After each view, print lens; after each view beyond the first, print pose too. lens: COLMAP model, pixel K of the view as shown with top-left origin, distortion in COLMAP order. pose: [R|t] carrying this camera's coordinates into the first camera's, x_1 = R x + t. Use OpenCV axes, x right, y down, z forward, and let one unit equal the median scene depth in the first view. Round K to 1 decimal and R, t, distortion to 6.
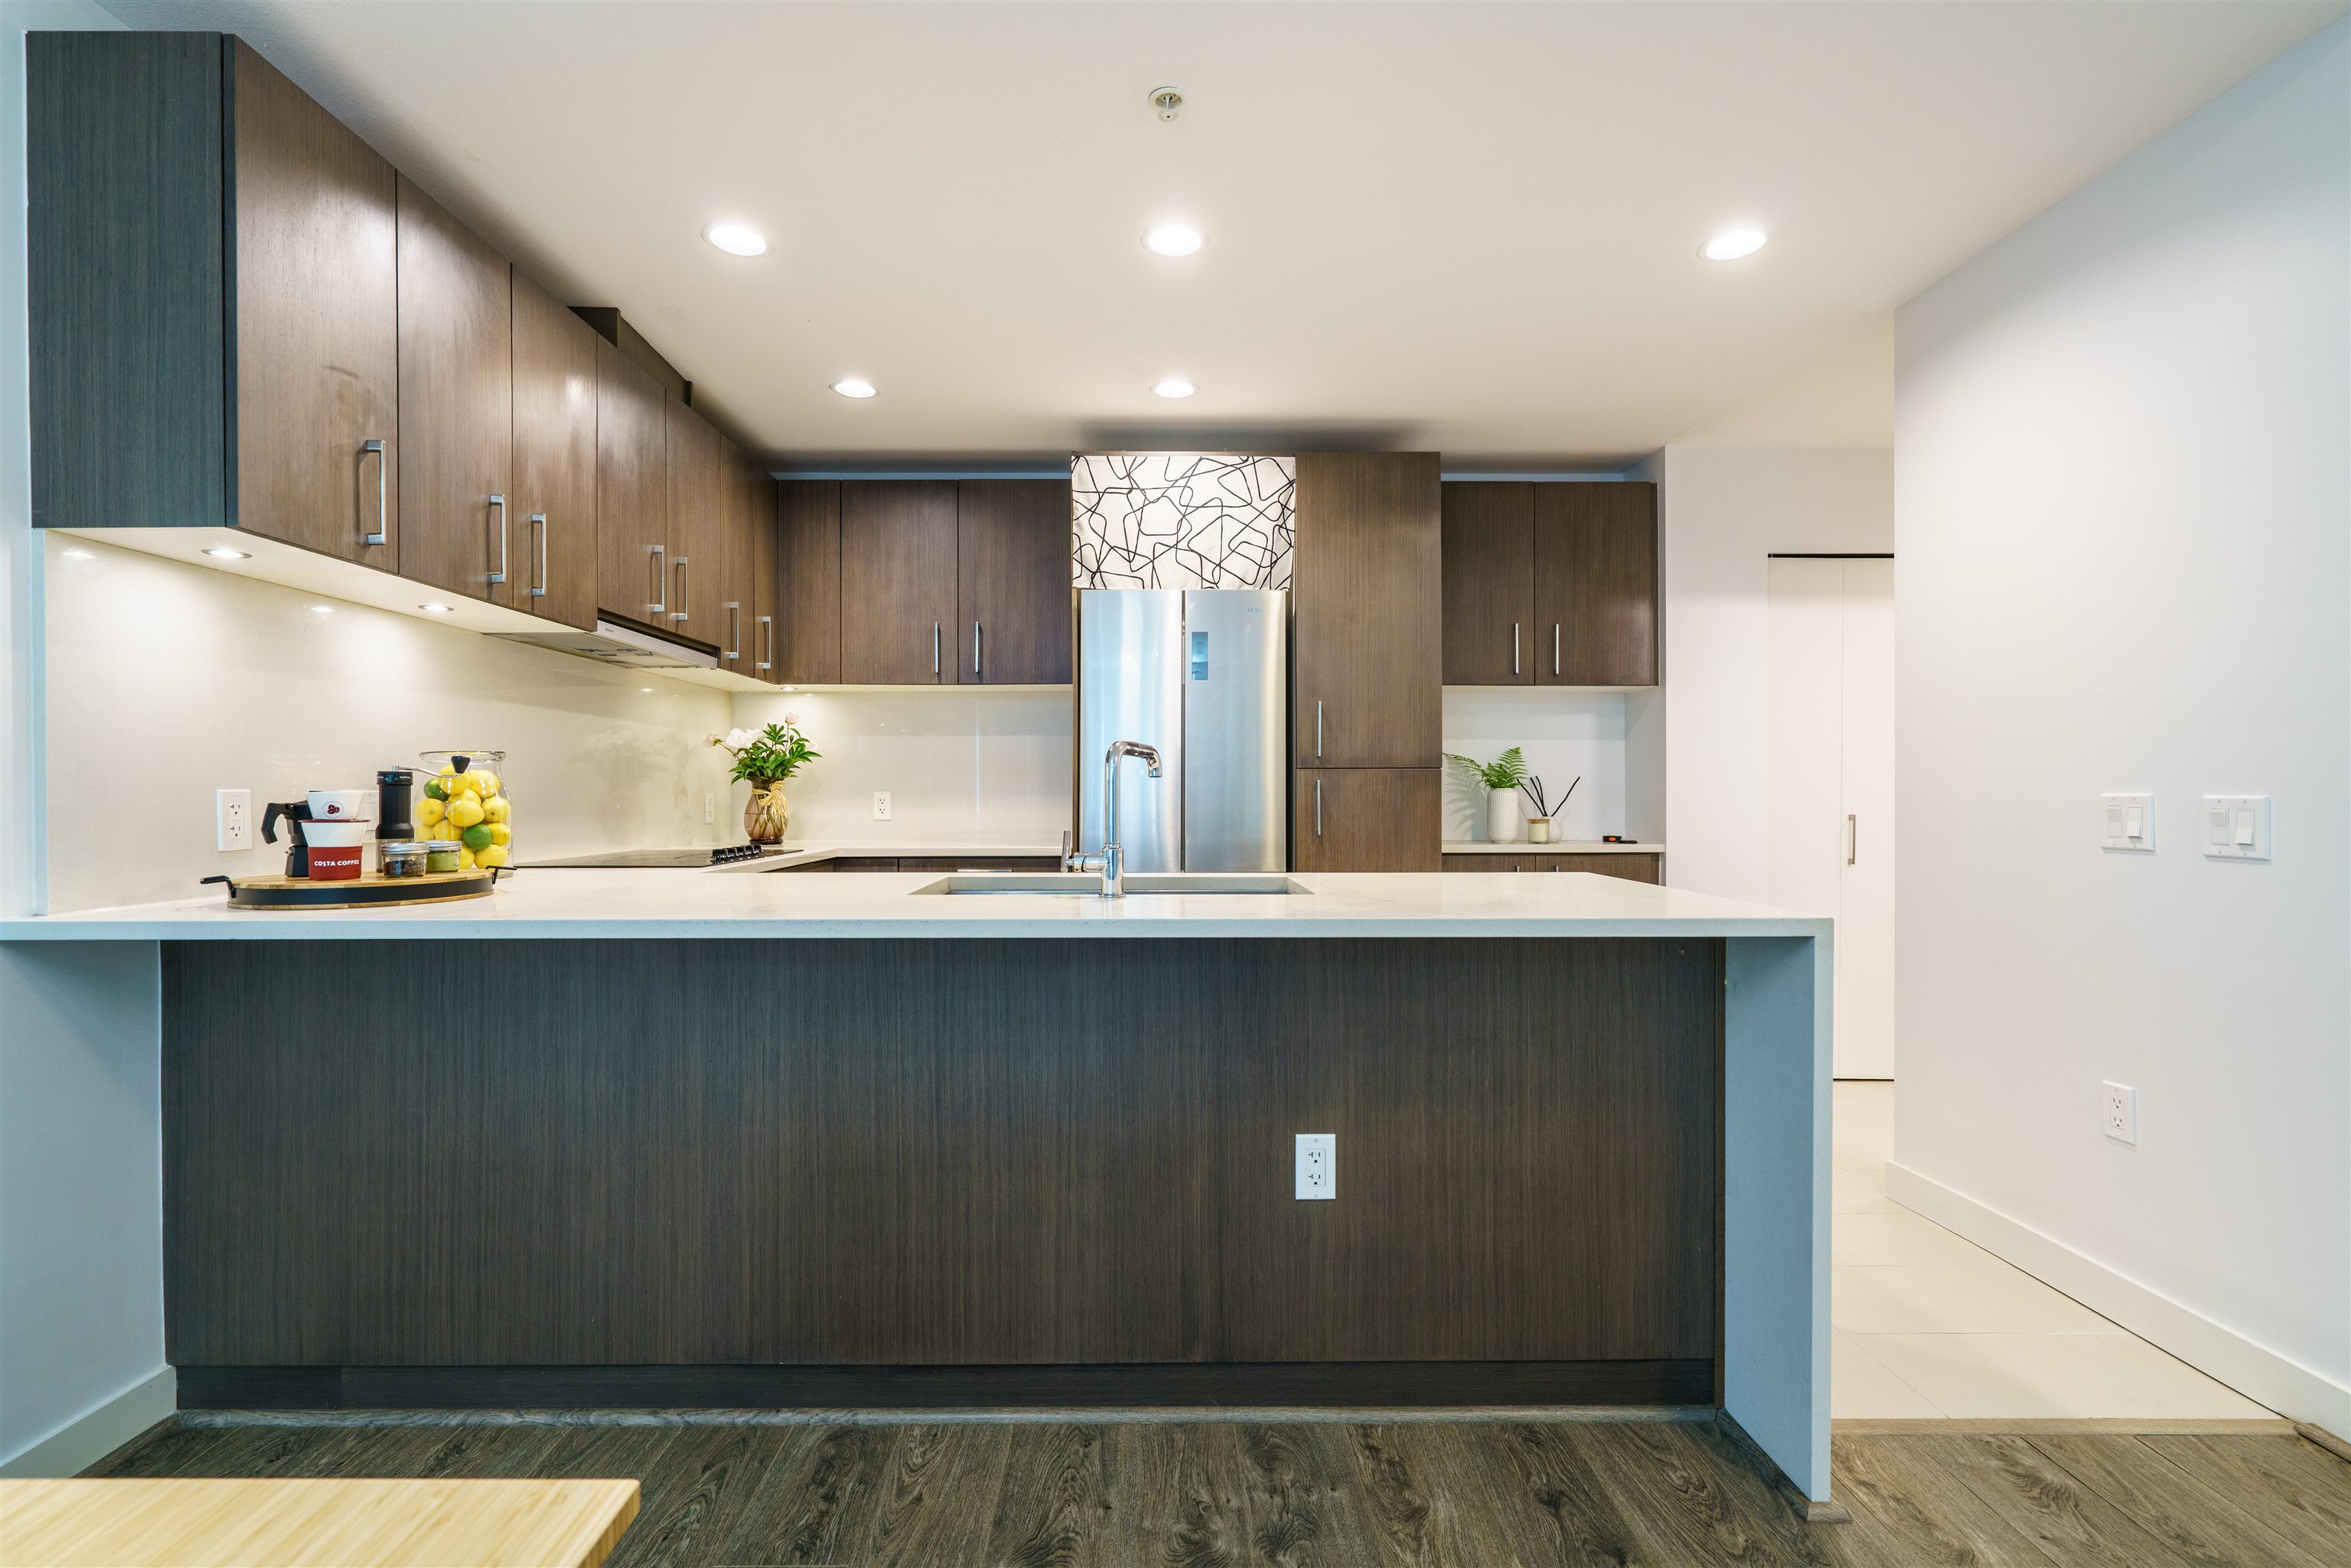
lens RADIAL K [[1056.6, 0, 1158.3], [0, 1056.6, 793.5], [0, 0, 1]] dist [-0.003577, 0.001981]
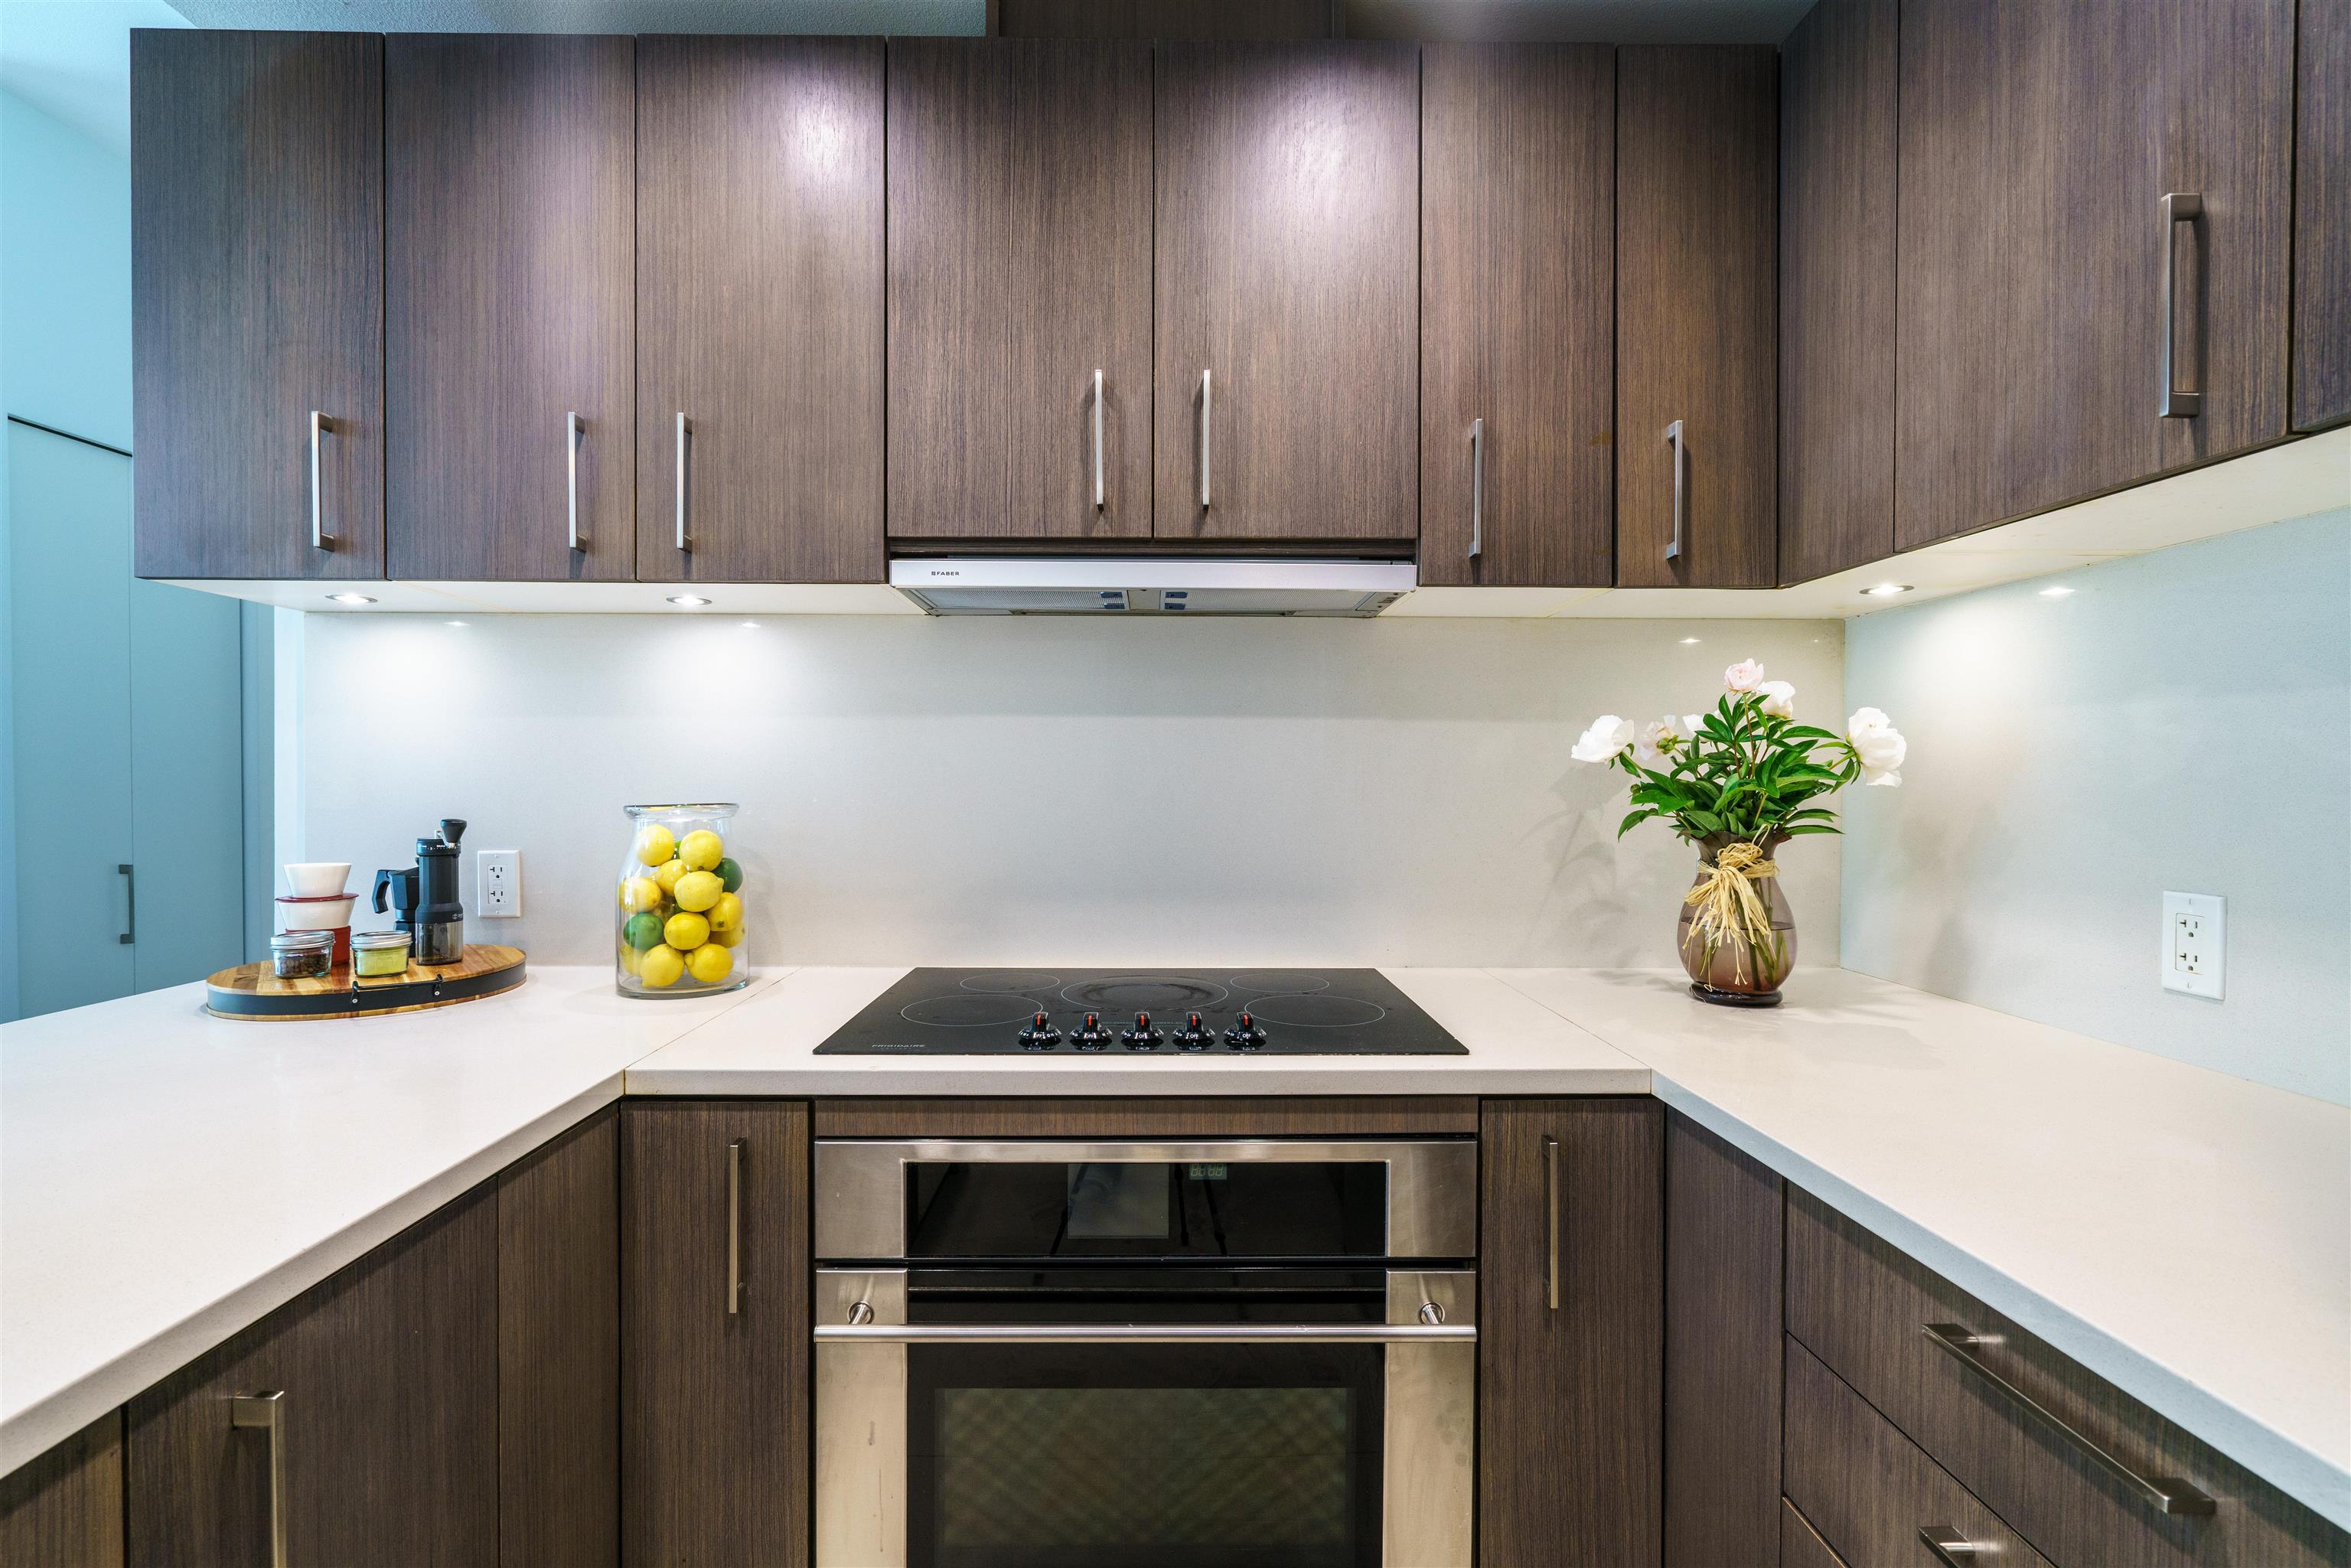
lens RADIAL K [[1056.6, 0, 1164.8], [0, 1056.6, 797.0], [0, 0, 1]] dist [-0.003577, 0.001981]
pose [[0.011744, 0.020253, -0.999726, 0.019977], [-0.004390, 0.999786, 0.020202, -0.038017], [0.999921, 0.004152, 0.011830, 0.846126]]
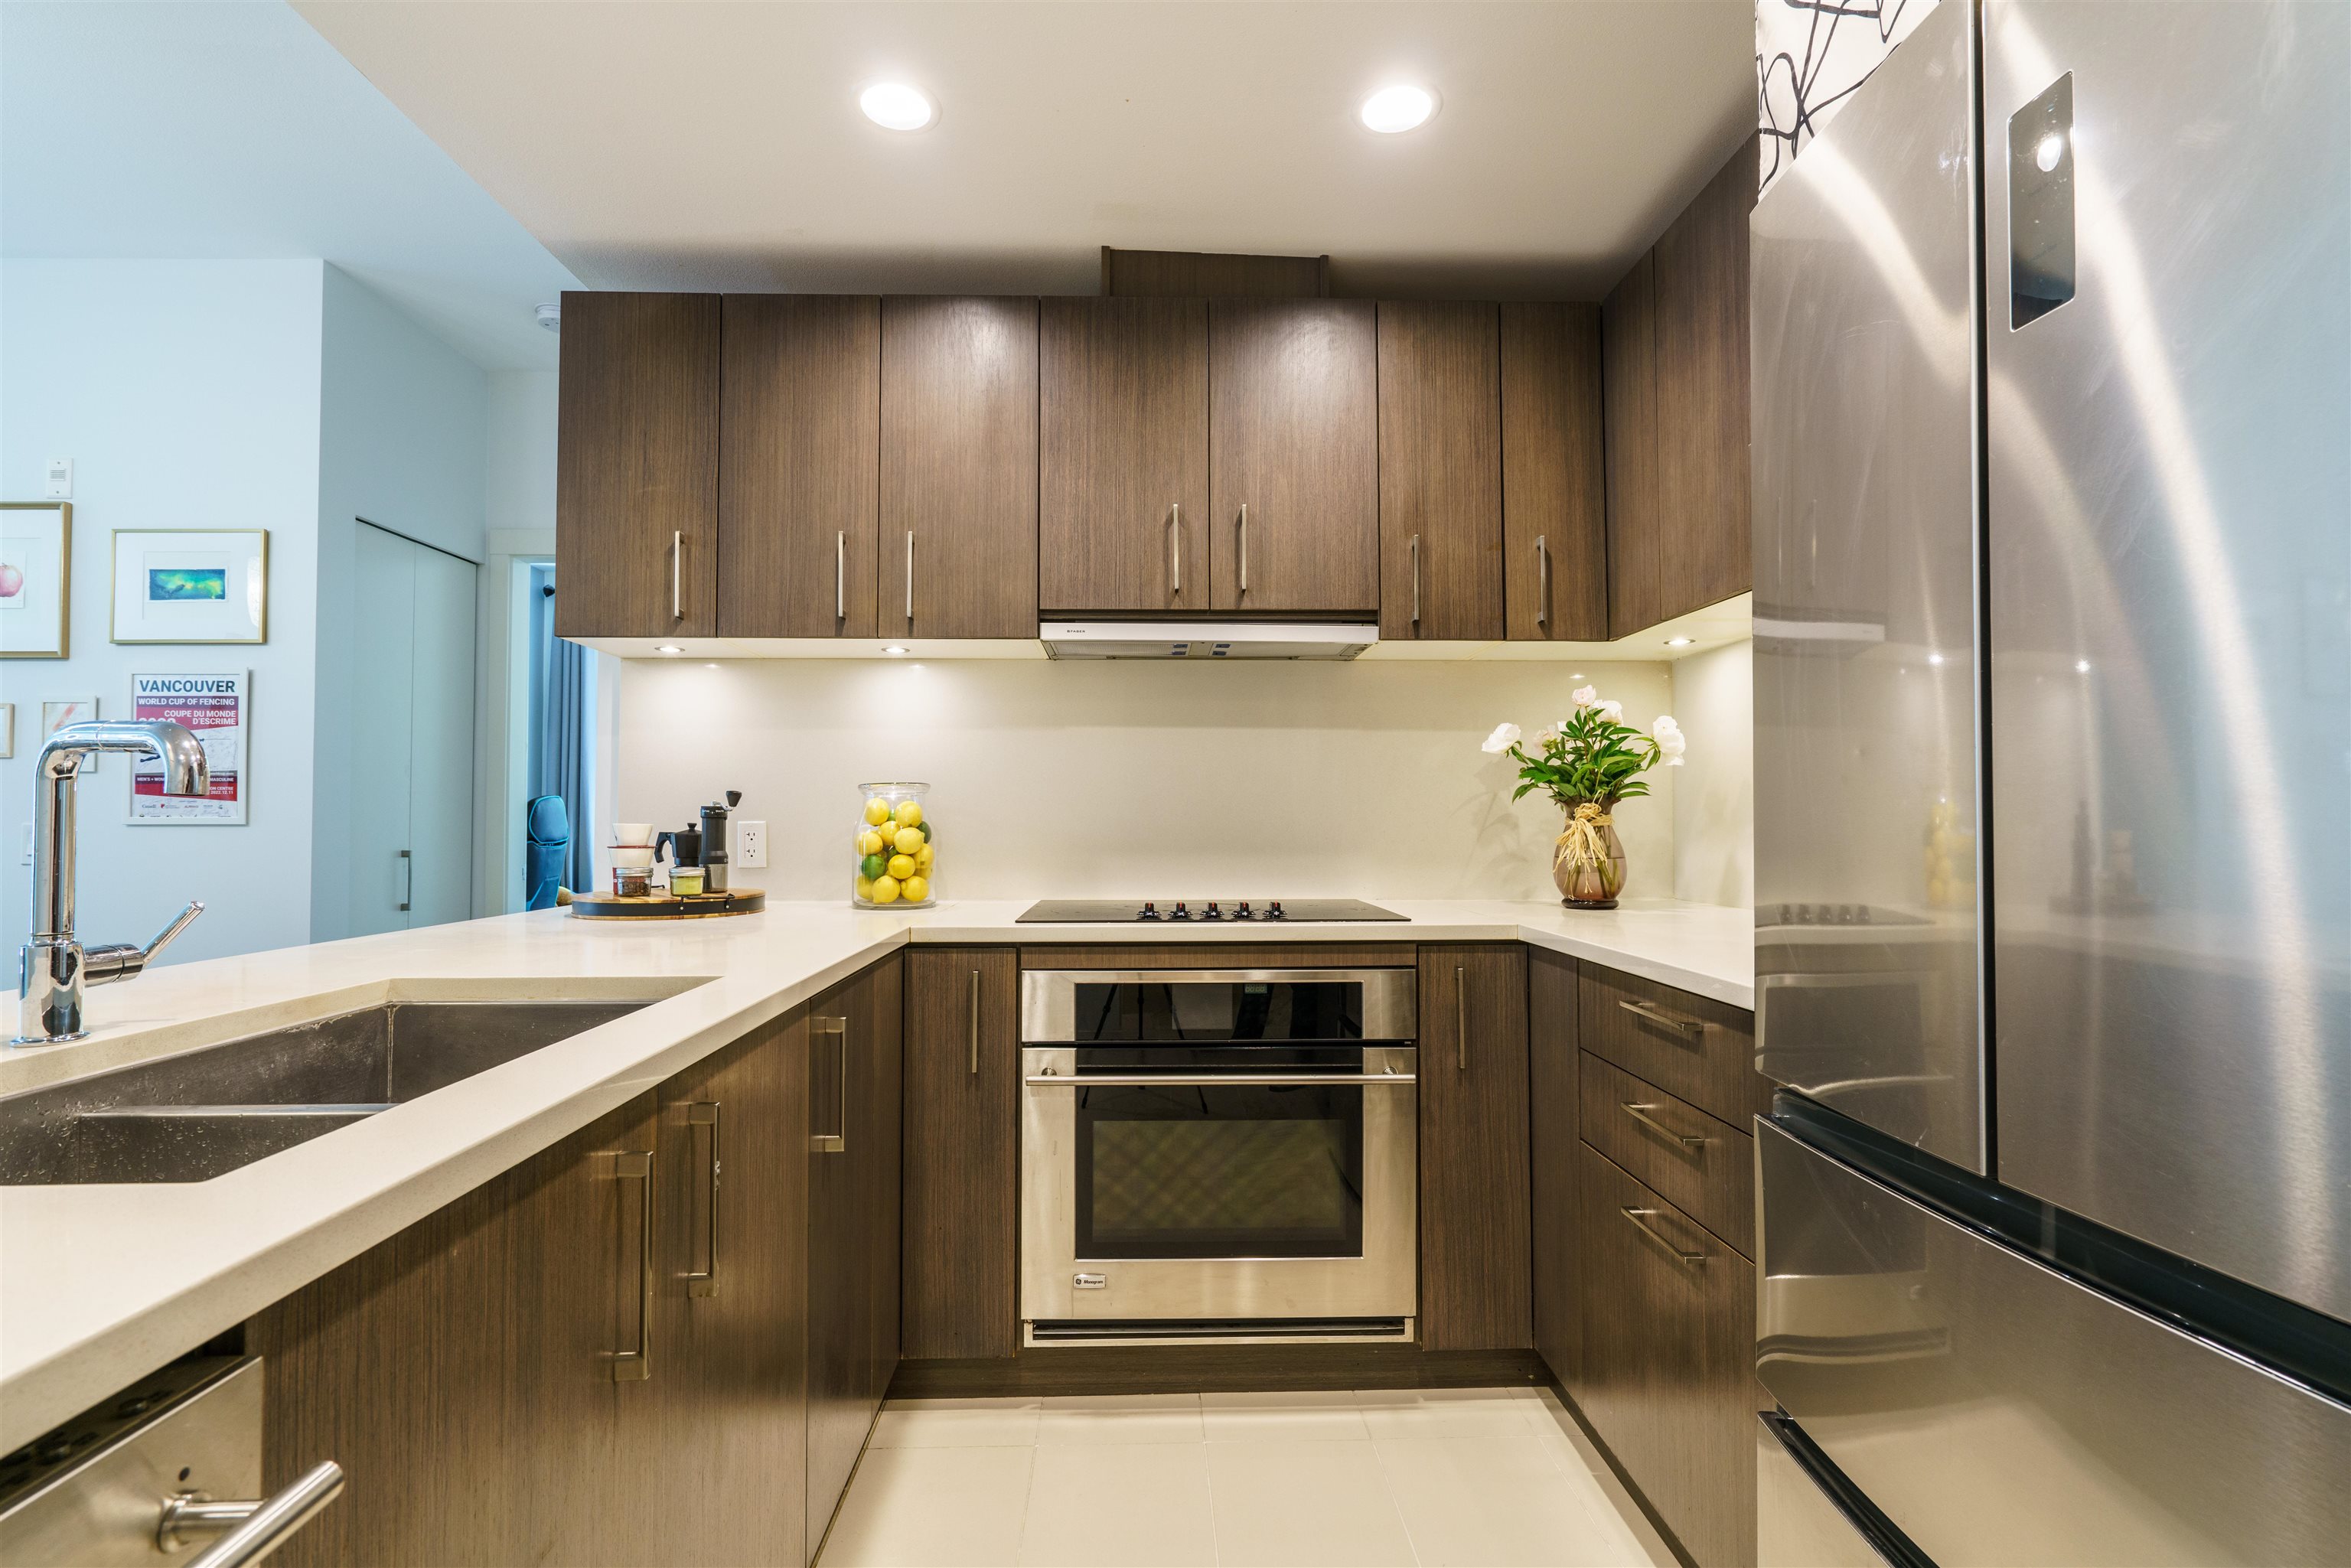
lens RADIAL K [[1056.6, 0, 1164.6], [0, 1056.6, 796.2], [0, 0, 1]] dist [-0.003577, 0.001981]
pose [[0.024944, -0.023270, -0.999418, 0.245210], [-0.000368, 0.999729, -0.023286, -0.002273], [0.999689, 0.000948, 0.024929, 0.802644]]
